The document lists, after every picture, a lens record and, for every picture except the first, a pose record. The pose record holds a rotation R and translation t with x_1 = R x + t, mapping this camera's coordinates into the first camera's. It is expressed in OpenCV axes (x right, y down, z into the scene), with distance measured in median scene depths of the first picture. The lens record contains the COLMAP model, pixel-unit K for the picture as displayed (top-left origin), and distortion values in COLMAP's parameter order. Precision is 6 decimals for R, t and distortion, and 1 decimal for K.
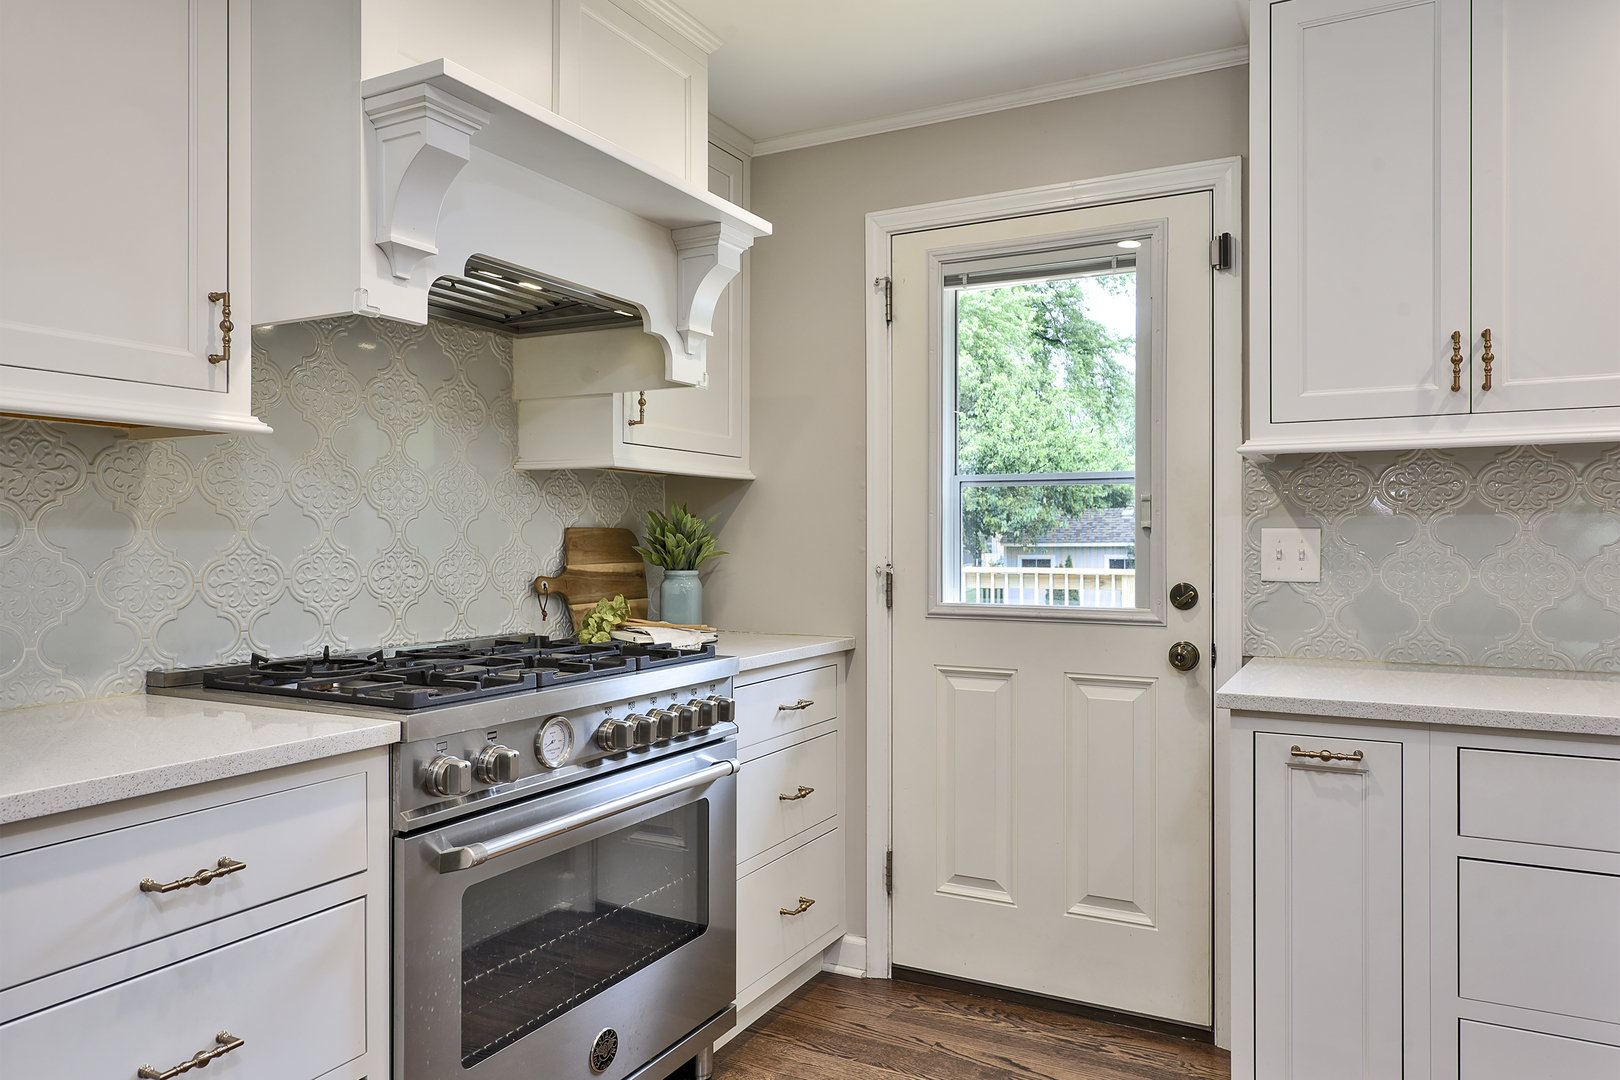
lens RADIAL K [[1085.8, 0, 814.1], [0, 1085.8, 543.3], [0, 0, 1]] dist [-0.036187, -0.000642]
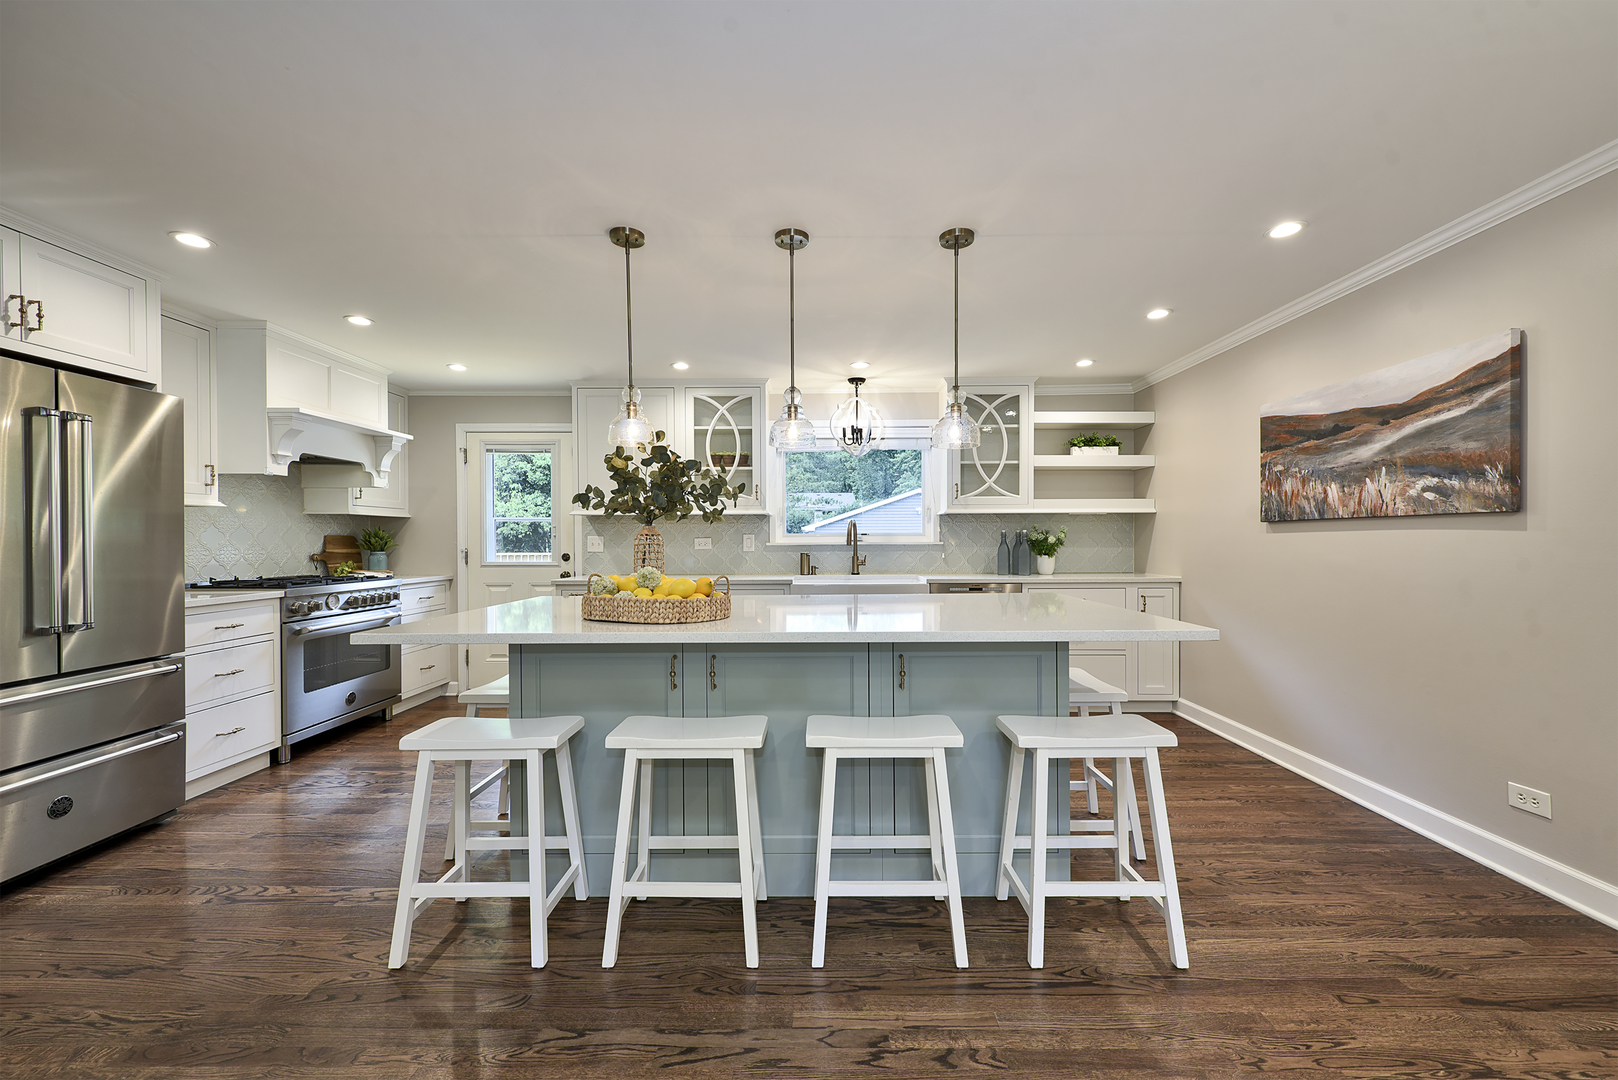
lens RADIAL K [[647.6, 0, 821.3], [0, 647.6, 545.3], [0, 0, 1]] dist [0.000947, -0.000053]
pose [[0.885628, -0.005584, 0.464362, 0.119822], [0.003373, 0.999979, 0.005592, 0.005310], [-0.464384, -0.003386, 0.885628, -1.065667]]
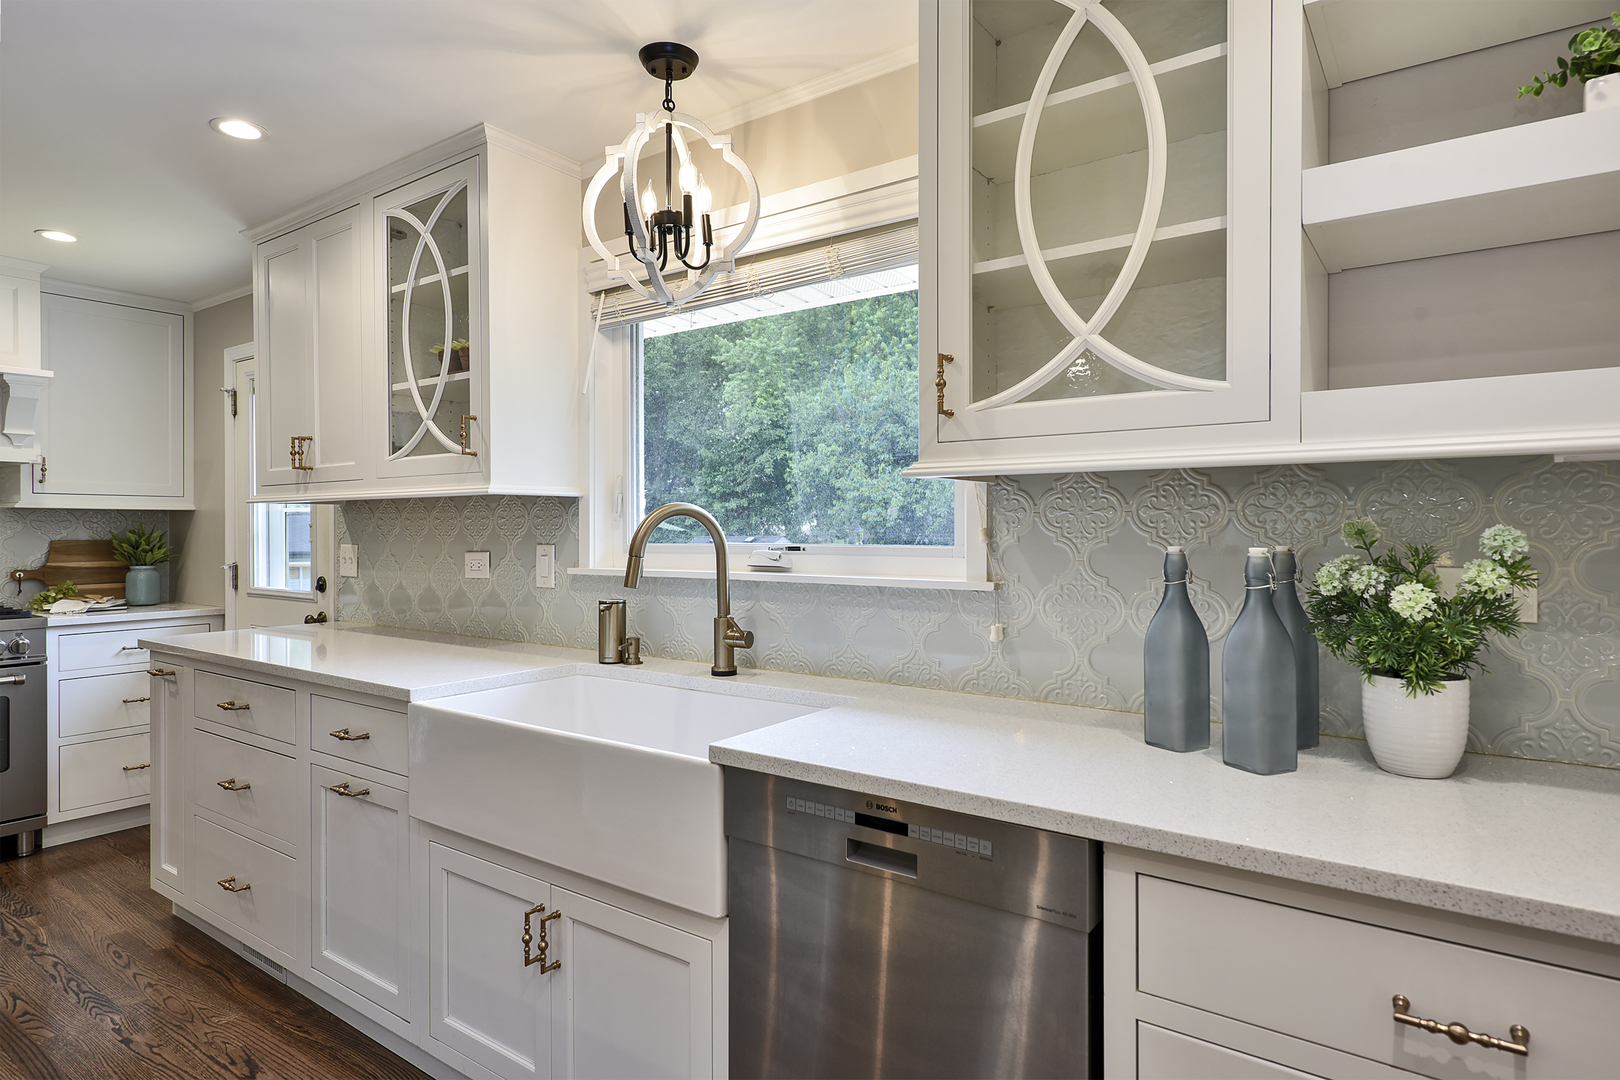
lens RADIAL K [[908.3, 0, 808.3], [0, 908.3, 532.3], [0, 0, 1]] dist [0.018215, -0.000261]
pose [[0.990251, 0.000900, -0.139293, 1.283088], [-0.000637, 0.999998, 0.001934, -0.034855], [0.139294, -0.001827, 0.990249, -0.285415]]
